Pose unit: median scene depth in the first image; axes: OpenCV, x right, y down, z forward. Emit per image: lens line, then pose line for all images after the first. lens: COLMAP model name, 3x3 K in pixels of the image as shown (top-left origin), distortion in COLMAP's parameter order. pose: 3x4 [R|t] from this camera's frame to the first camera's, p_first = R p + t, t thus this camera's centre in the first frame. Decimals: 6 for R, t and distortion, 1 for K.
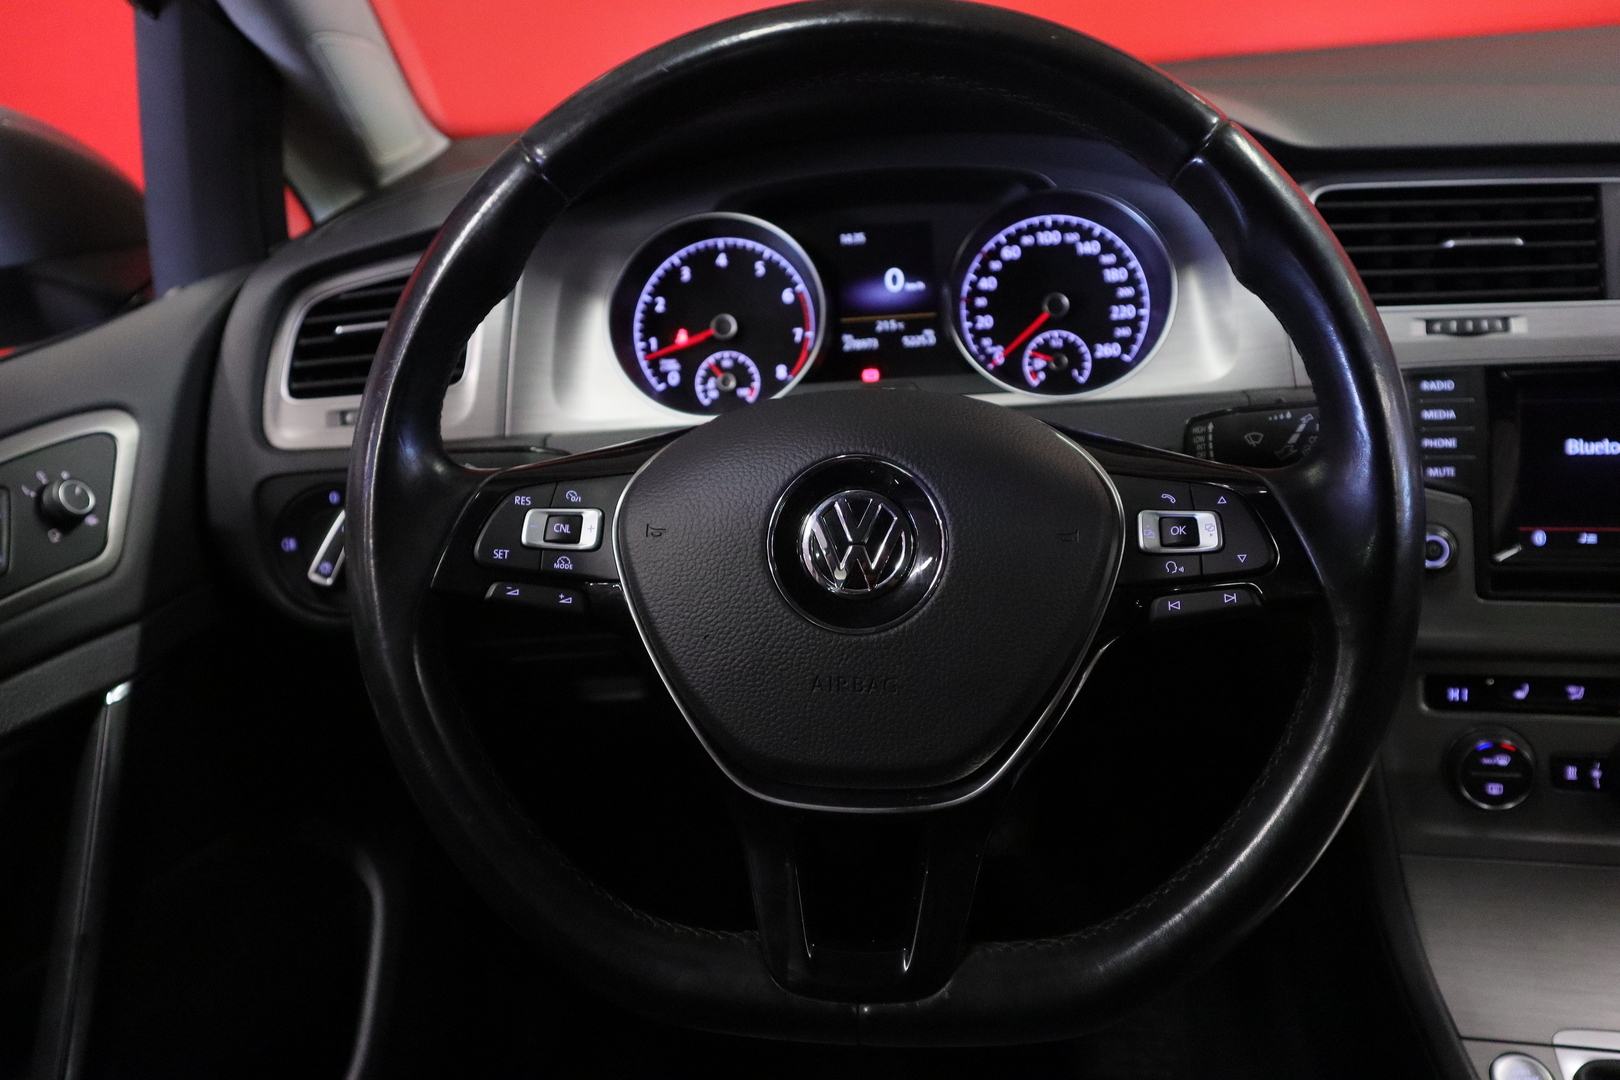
lens RADIAL K [[1393.3, 0, 811.1], [0, 1393.3, 534.3], [0, 0, 1]] dist [-0.004748, 0.019085]
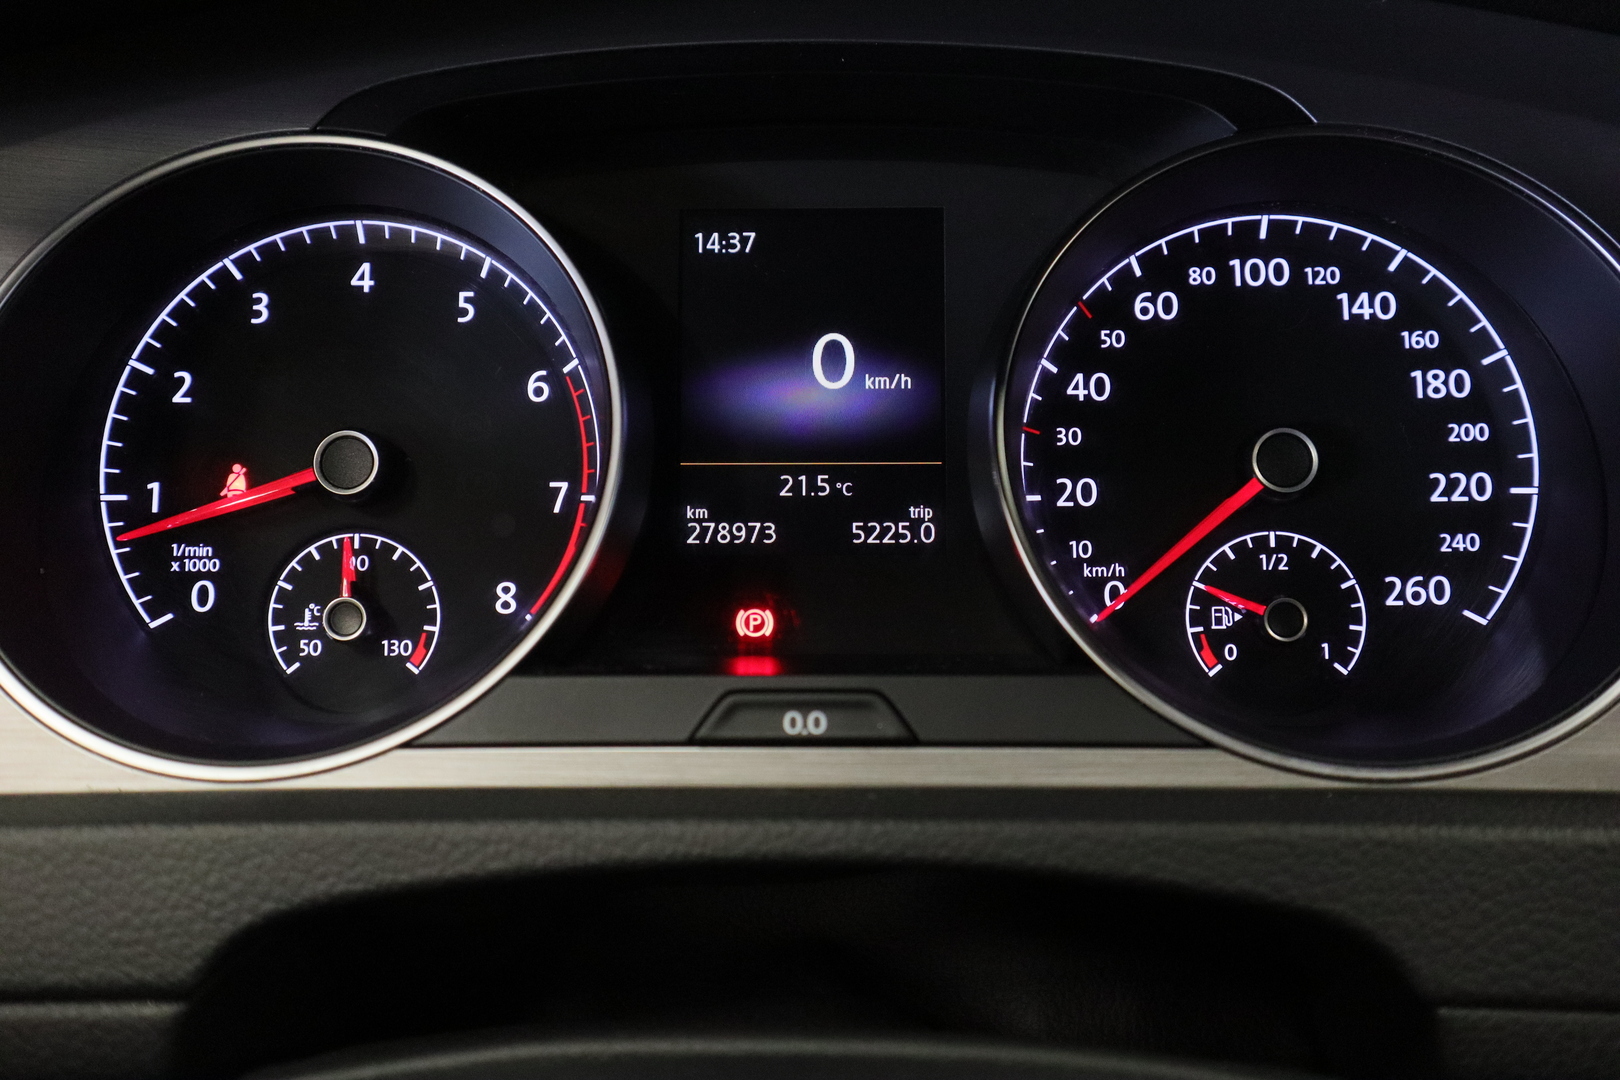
lens RADIAL K [[1481.1, 0, 810.6], [0, 1481.1, 534.4], [0, 0, 1]] dist [0.030187, 0.000000]
pose [[0.996279, 0.052325, 0.068488, 0.031382], [-0.048657, 0.997345, -0.054172, -0.122213], [-0.071141, 0.050638, 0.996180, 0.648558]]
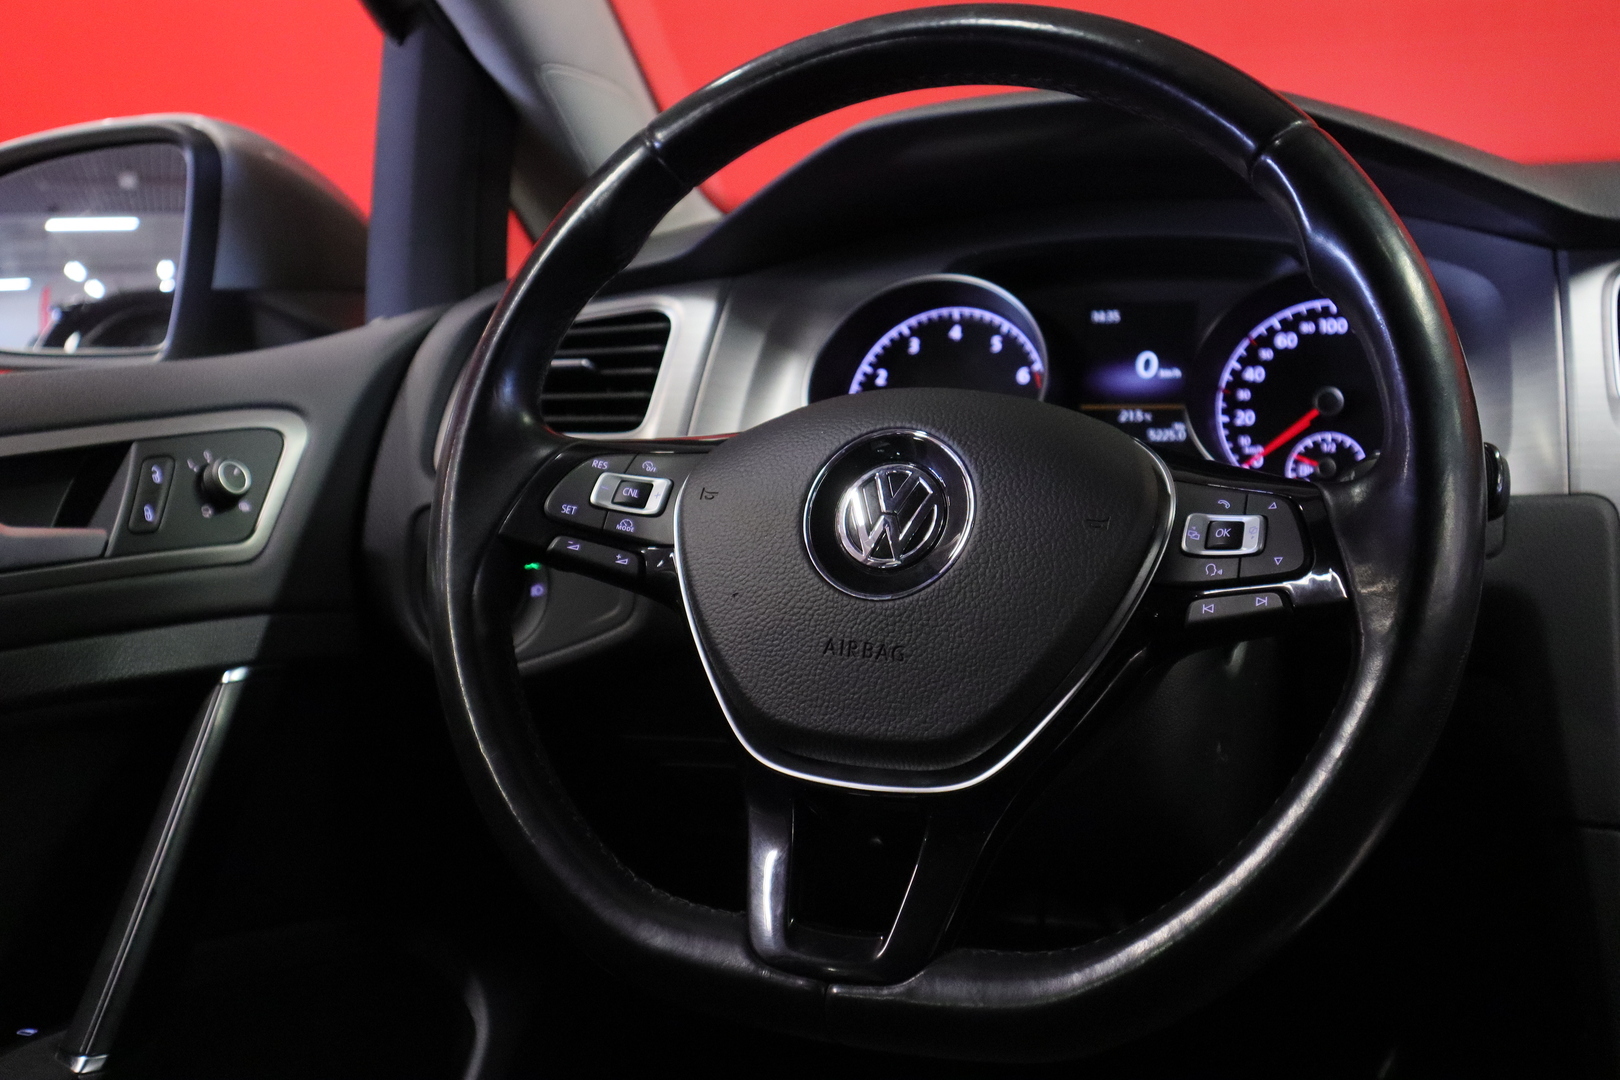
lens RADIAL K [[2132.8, 0, 815.3], [0, 2132.8, 543.2], [0, 0, 1]] dist [0.010390, 0.000000]
pose [[0.955857, 0.087335, -0.280552, 0.254152], [-0.138005, 0.976380, -0.166245, 0.177461], [0.259406, 0.197624, 0.945332, -0.277696]]
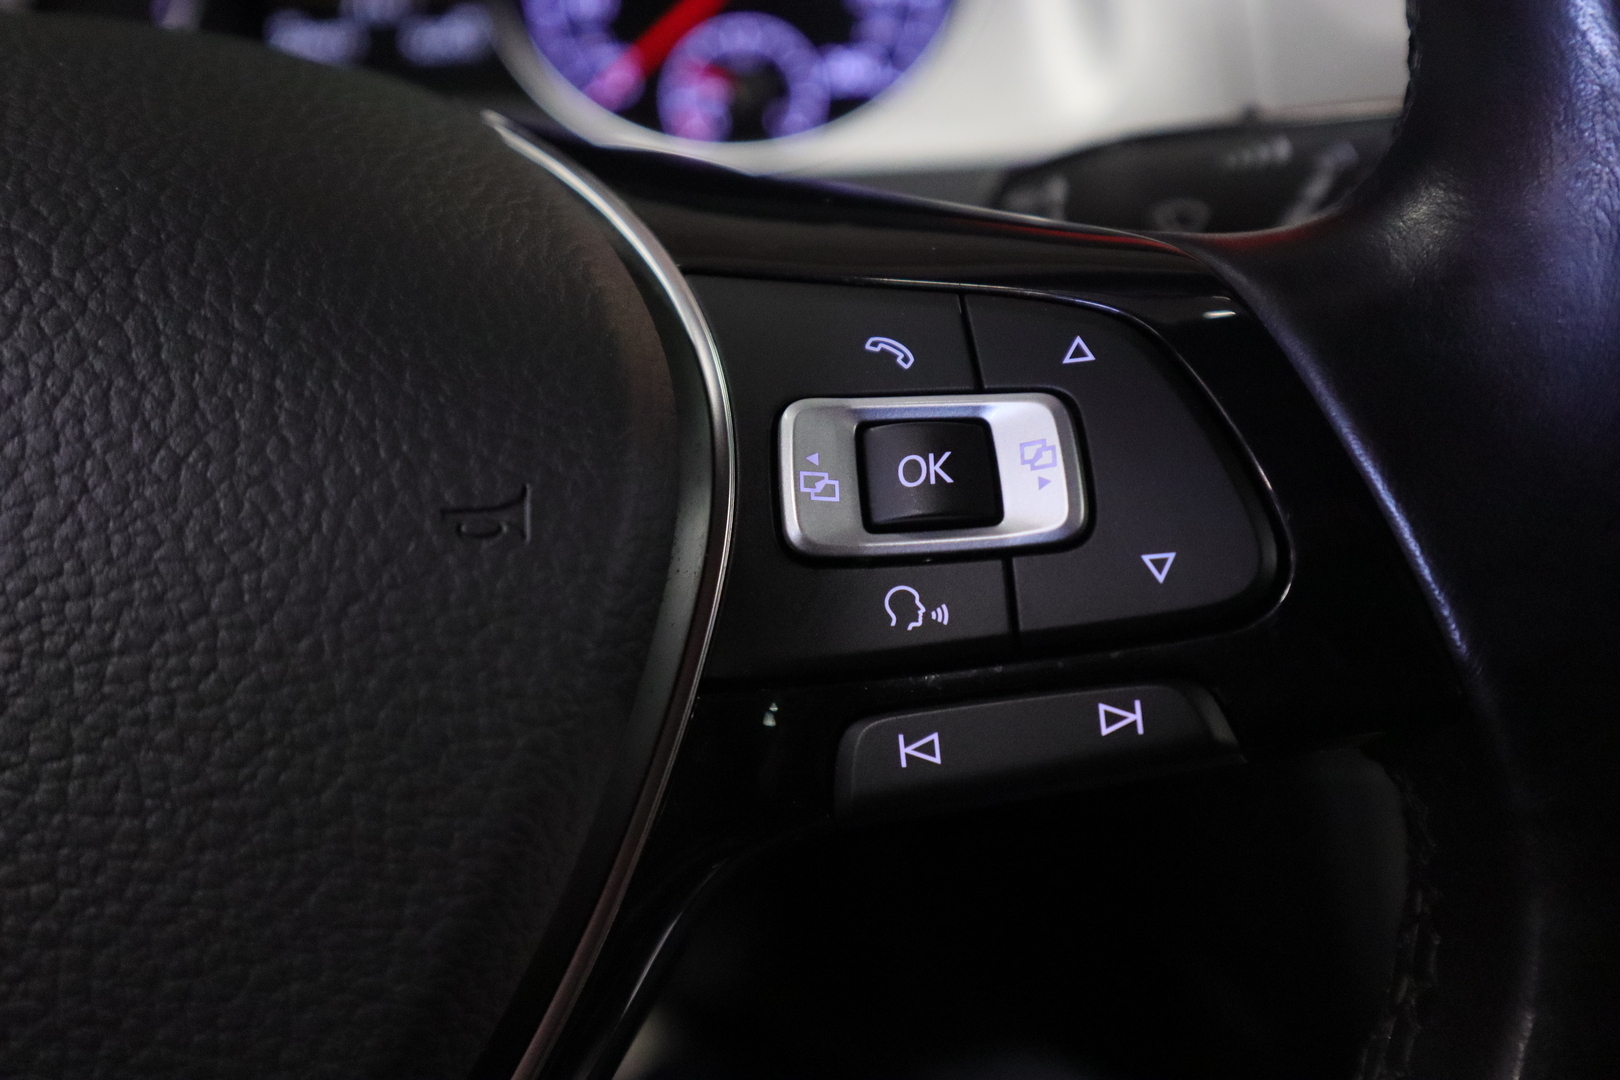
lens RADIAL K [[1750.8, 0, 811.7], [0, 1750.8, 535.0], [0, 0, 1]] dist [0.020079, 0.000000]
pose [[0.989951, -0.051739, 0.131606, 0.123017], [0.043124, 0.996788, 0.067489, -0.008753], [-0.134675, -0.061135, 0.989002, 0.417235]]
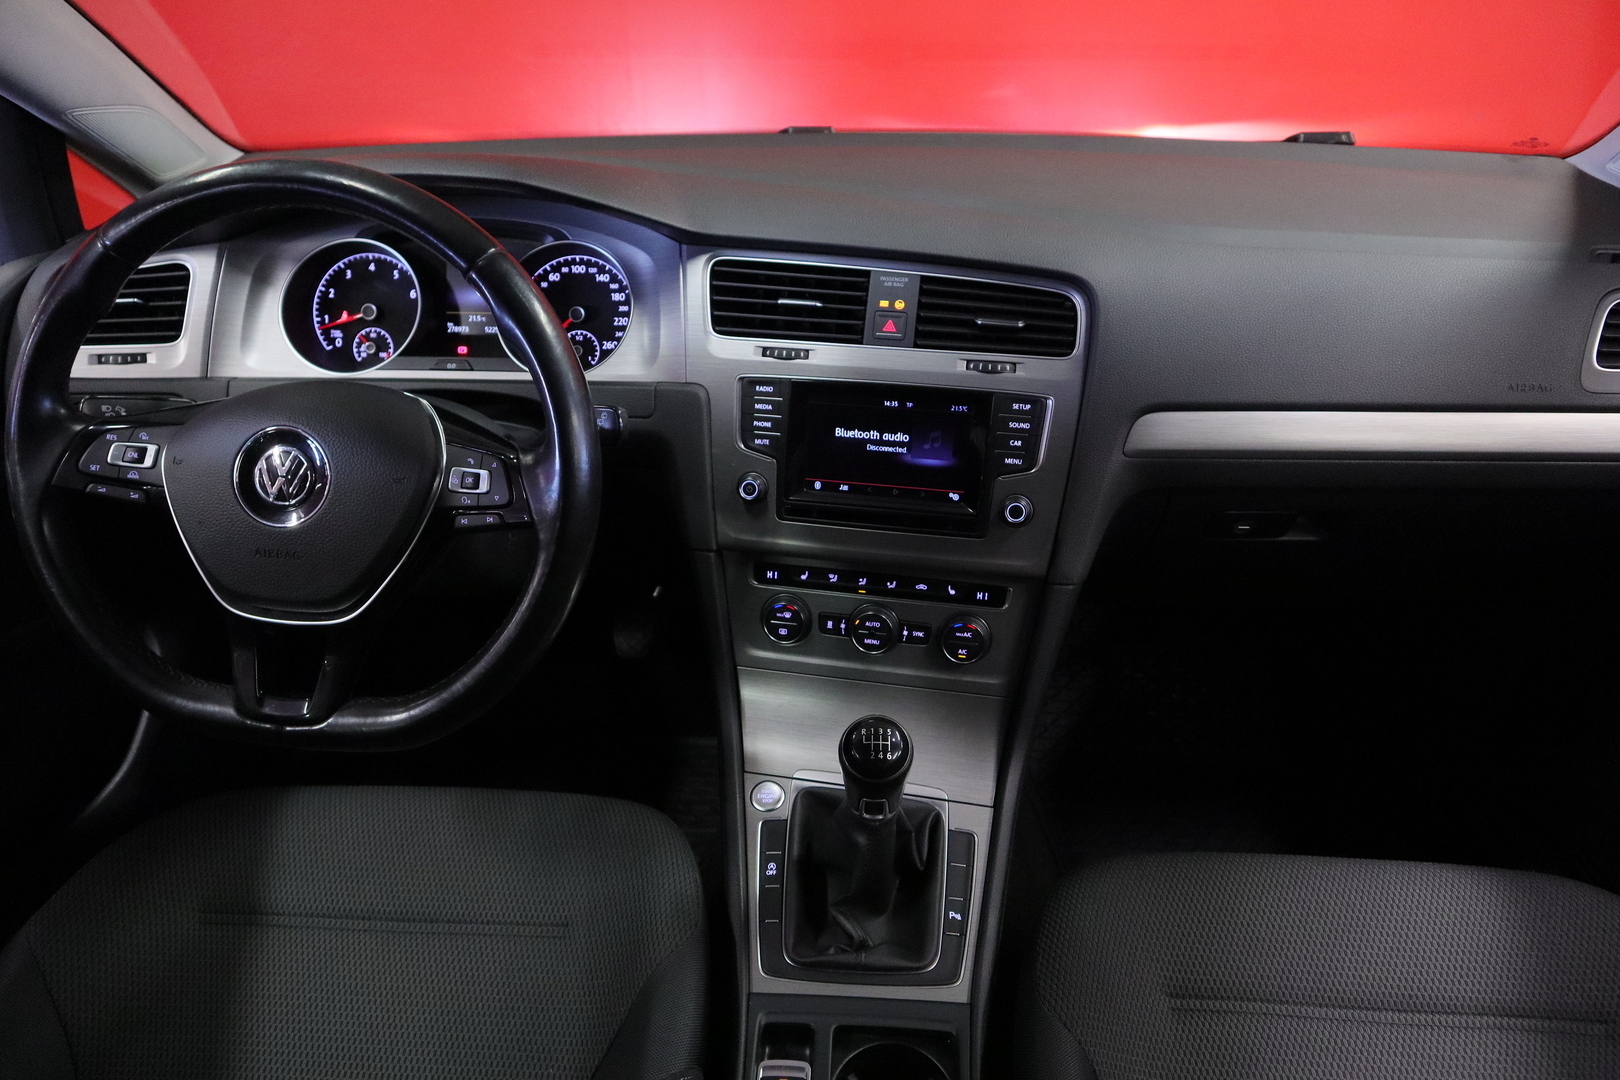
lens RADIAL K [[1082.2, 0, 796.8], [0, 1082.2, 540.3], [0, 0, 1]] dist [-0.001729, -0.003751]
pose [[0.997000, 0.060696, 0.048035, 0.389881], [-0.066007, 0.990809, 0.118067, -0.074131], [-0.040427, -0.120884, 0.991843, -0.259176]]
